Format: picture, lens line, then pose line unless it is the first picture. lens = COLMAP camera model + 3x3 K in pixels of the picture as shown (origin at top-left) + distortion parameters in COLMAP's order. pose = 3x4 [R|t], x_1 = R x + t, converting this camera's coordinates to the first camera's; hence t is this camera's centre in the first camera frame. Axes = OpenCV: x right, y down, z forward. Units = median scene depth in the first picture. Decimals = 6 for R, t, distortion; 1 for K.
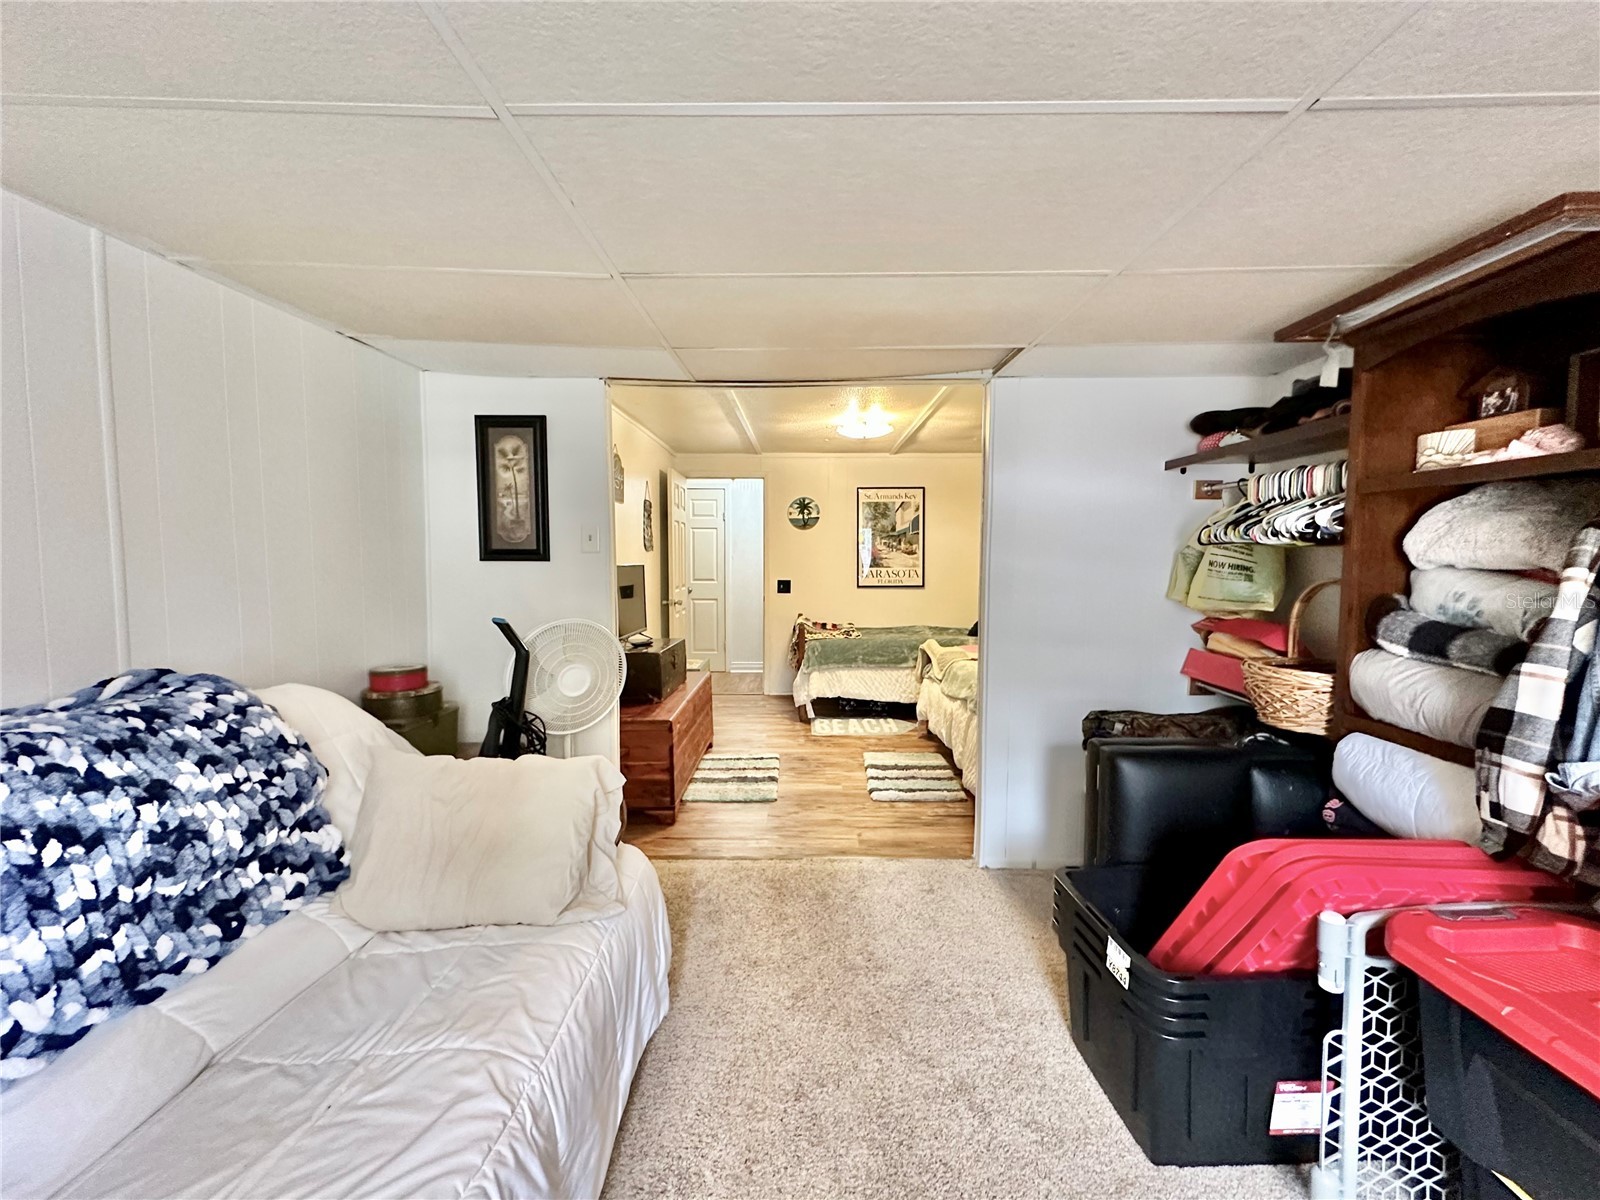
lens RADIAL K [[637.8, 0, 806.0], [0, 637.8, 596.6], [0, 0, 1]] dist [-0.000977, 0.001176]
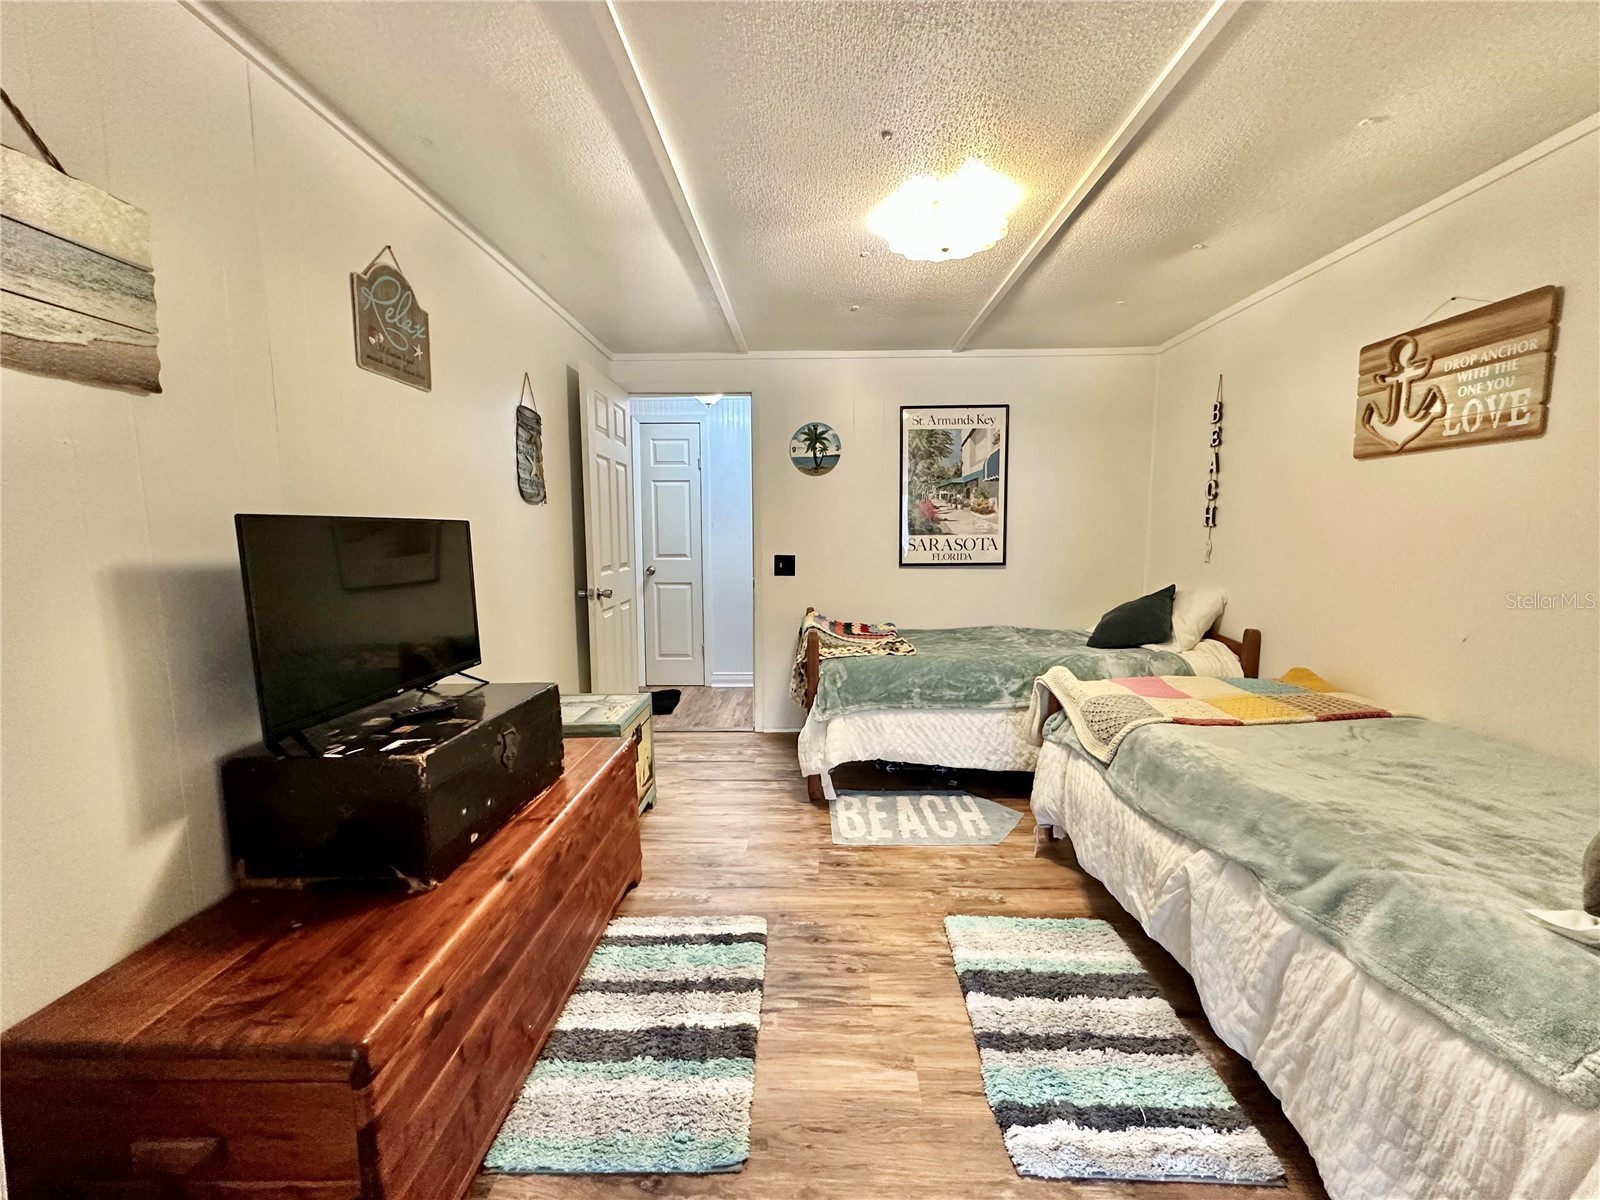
lens RADIAL K [[637.8, 0, 796.9], [0, 637.8, 596.0], [0, 0, 1]] dist [-0.000977, 0.001176]
pose [[0.999595, -0.002044, -0.028387, -0.004226], [0.003088, 0.999318, 0.036801, -0.008968], [0.028292, -0.036874, 0.998919, 0.388899]]
